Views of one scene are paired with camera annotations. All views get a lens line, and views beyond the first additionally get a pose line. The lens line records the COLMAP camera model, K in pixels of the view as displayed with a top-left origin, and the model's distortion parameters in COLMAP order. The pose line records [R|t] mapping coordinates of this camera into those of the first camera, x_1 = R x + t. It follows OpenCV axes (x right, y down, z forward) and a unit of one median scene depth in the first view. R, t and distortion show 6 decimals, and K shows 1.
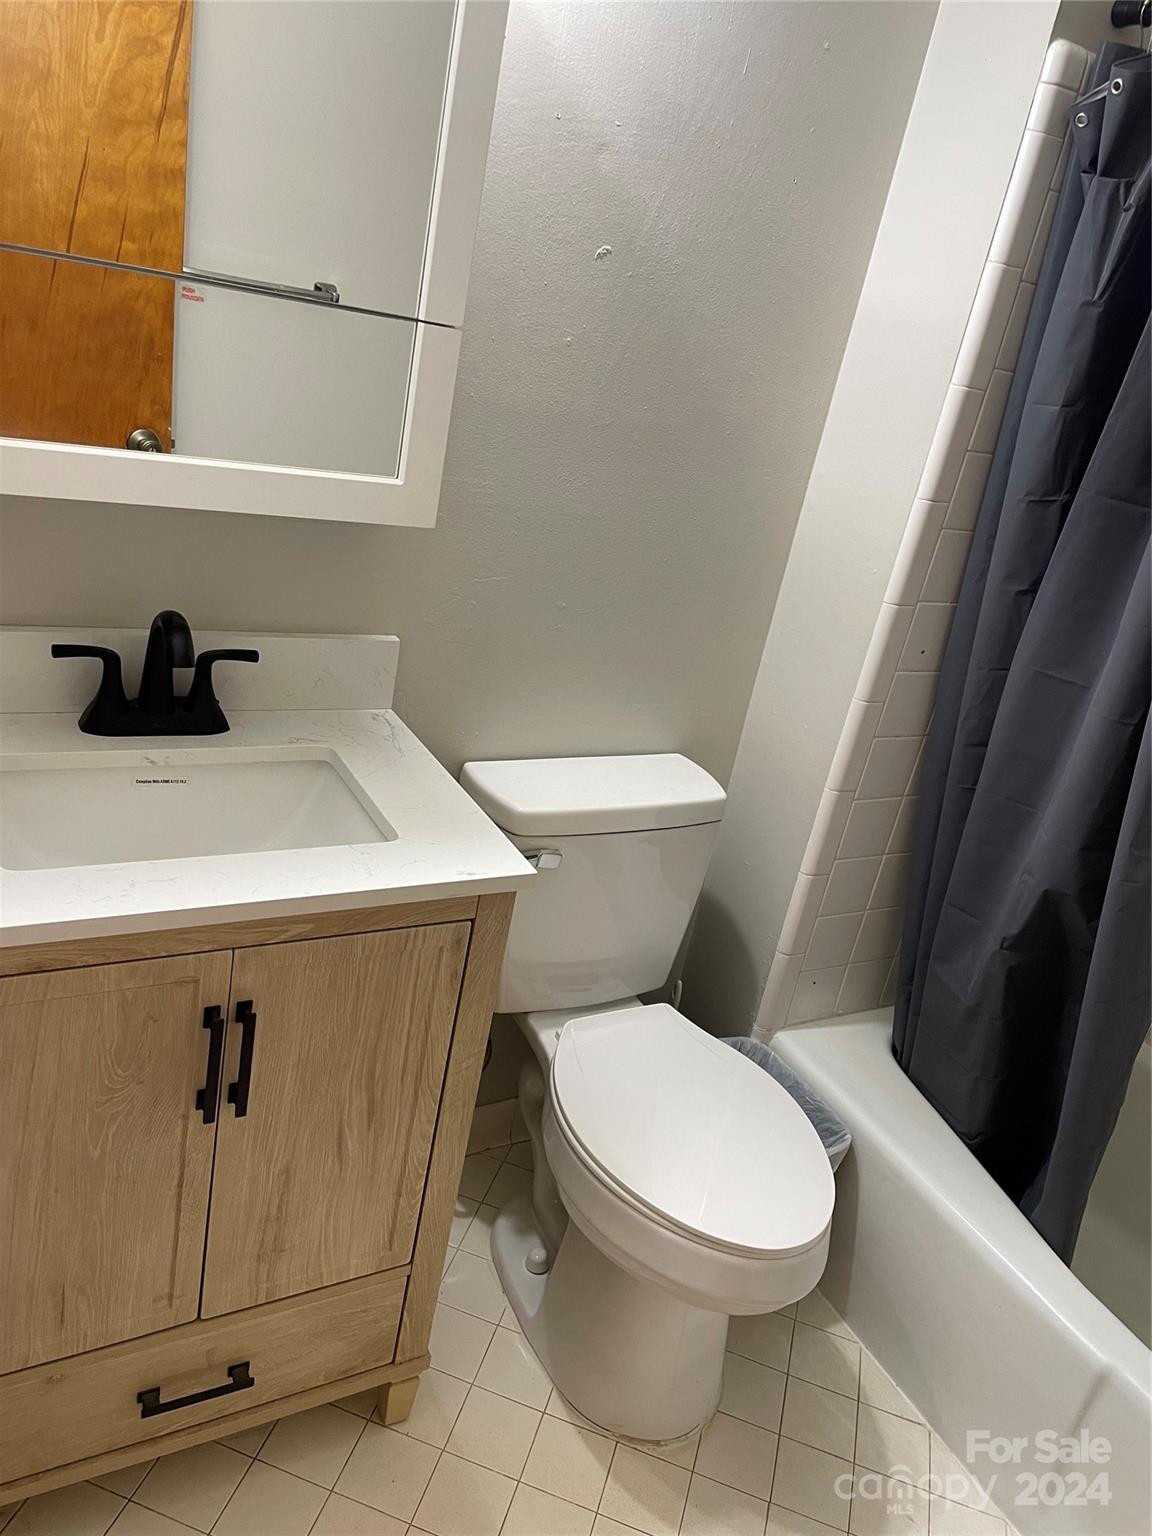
lens RADIAL K [[1158.1, 0, 583.9], [0, 1158.1, 782.9], [0, 0, 1]] dist [0.092698, -0.121779]
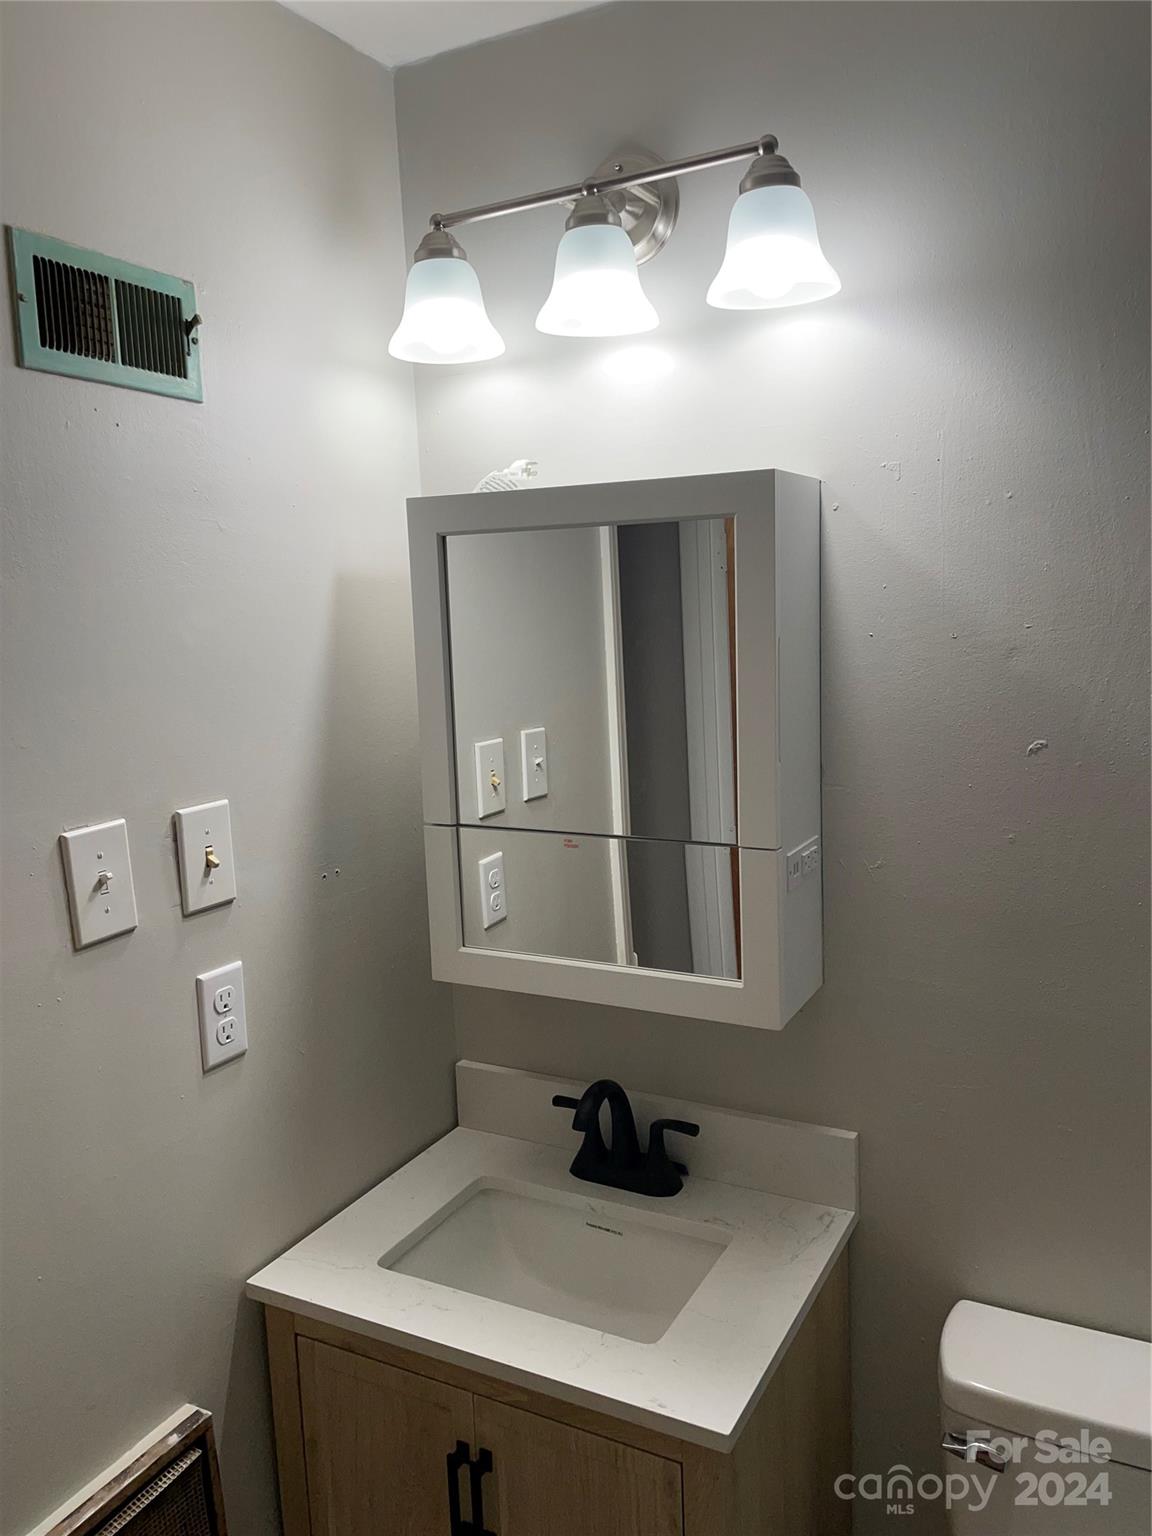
lens RADIAL K [[1158.1, 0, 583.9], [0, 1158.1, 782.9], [0, 0, 1]] dist [0.092698, -0.121779]
pose [[0.529497, -0.084579, -0.844085, 0.643358], [-0.211962, 0.950266, -0.228182, -0.152633], [0.821404, 0.299735, 0.485236, 0.295214]]
